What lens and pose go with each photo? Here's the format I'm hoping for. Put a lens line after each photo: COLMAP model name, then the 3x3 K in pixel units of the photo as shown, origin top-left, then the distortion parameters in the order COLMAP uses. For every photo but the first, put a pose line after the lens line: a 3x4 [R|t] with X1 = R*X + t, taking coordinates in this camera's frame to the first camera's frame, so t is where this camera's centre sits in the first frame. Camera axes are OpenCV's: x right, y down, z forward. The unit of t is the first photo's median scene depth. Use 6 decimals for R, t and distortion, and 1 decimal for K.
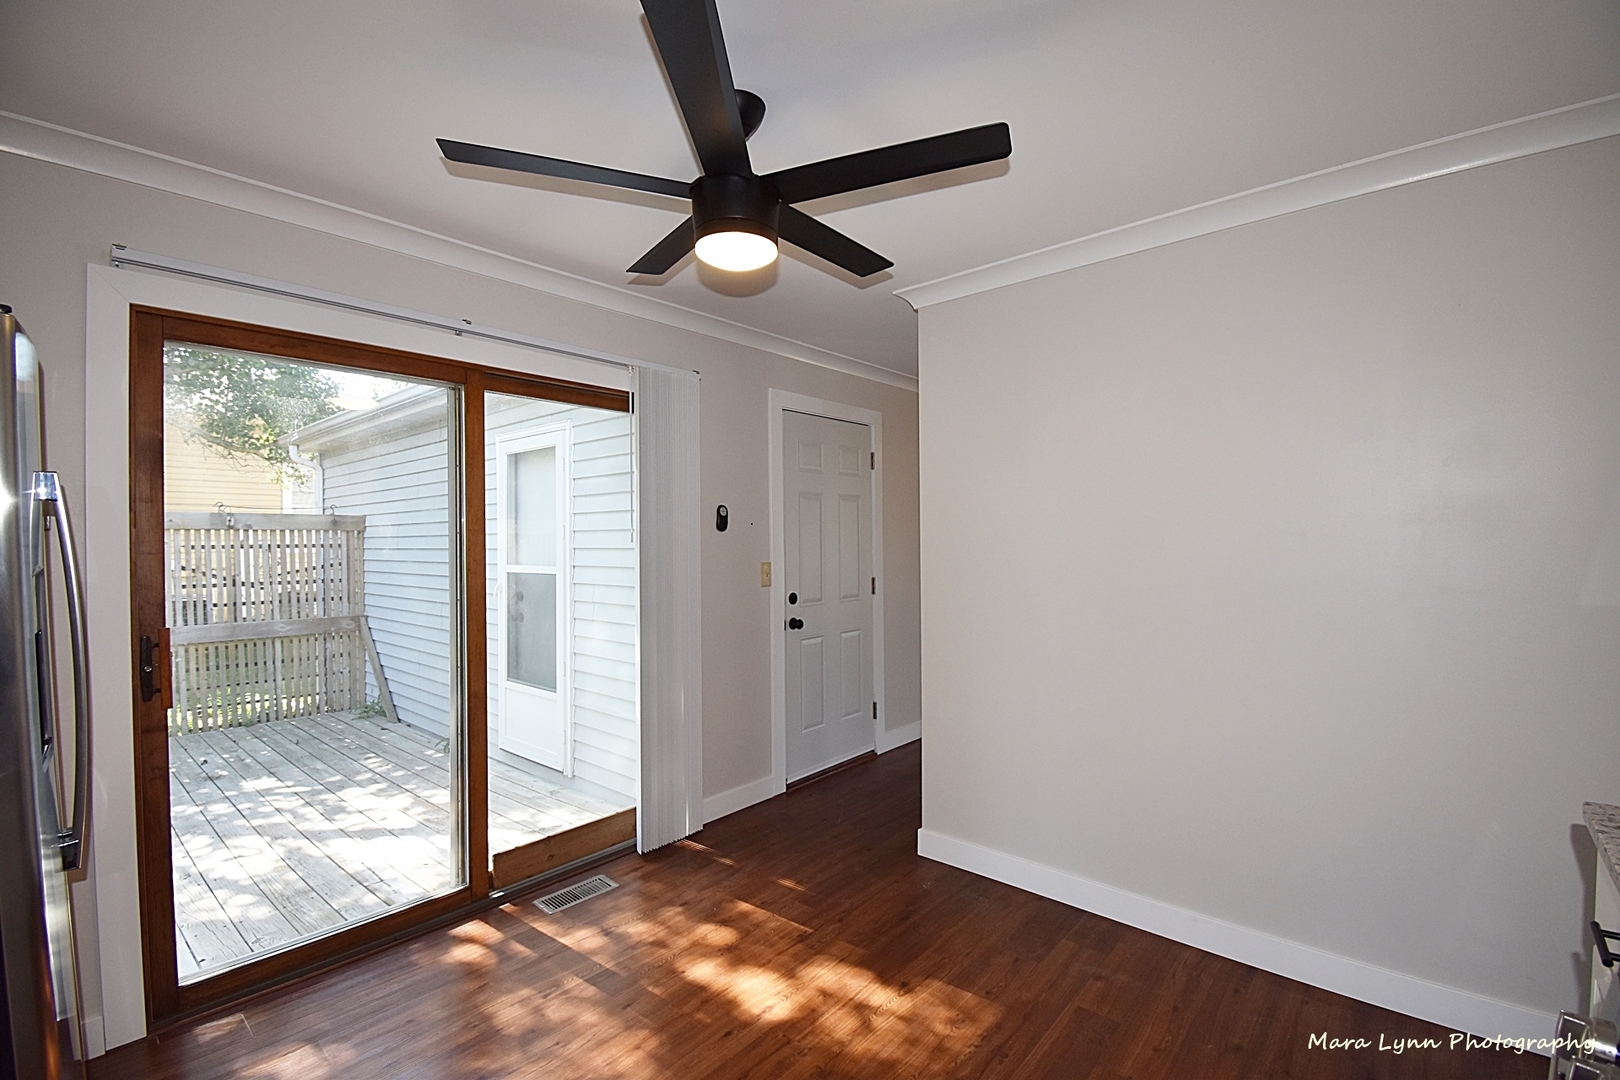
lens RADIAL K [[720.2, 0, 827.4], [0, 720.2, 543.1], [0, 0, 1]] dist [0.013845, -0.020519]
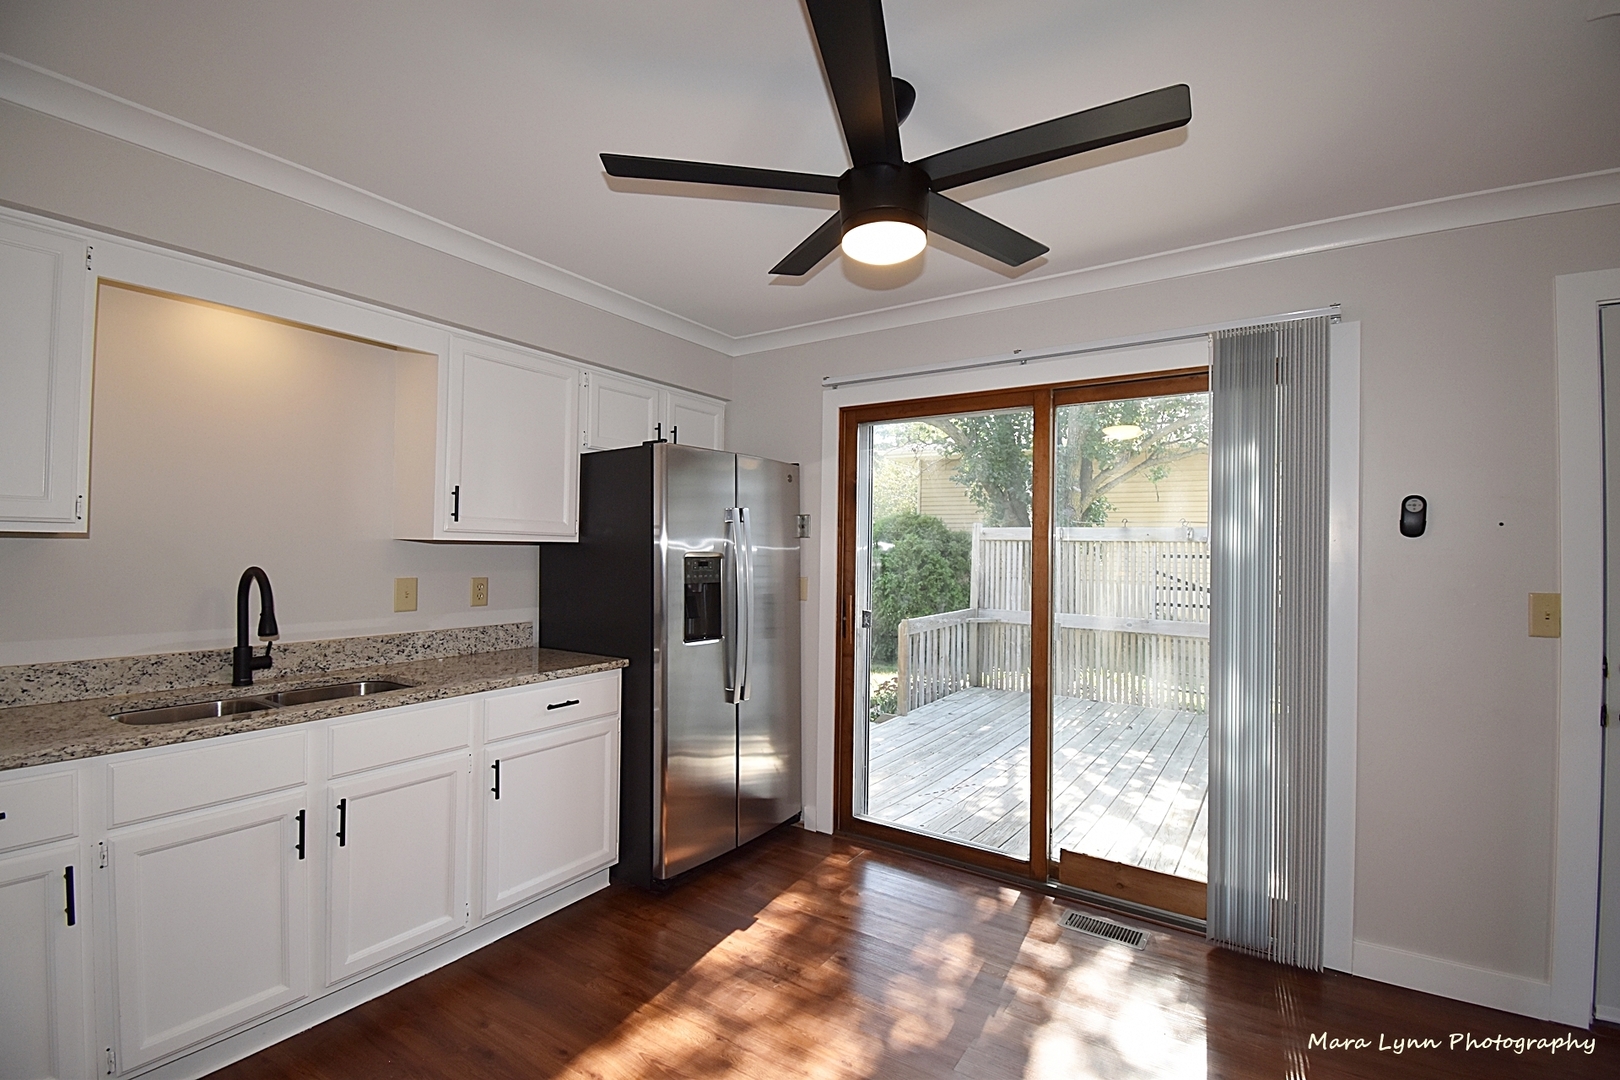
lens RADIAL K [[720.2, 0, 812.4], [0, 720.2, 548.8], [0, 0, 1]] dist [0.013845, -0.020519]
pose [[0.124953, 0.005215, -0.992149, 0.538181], [-0.021081, 0.999774, 0.002600, 0.003719], [0.991939, 0.020590, 0.125035, 0.514826]]
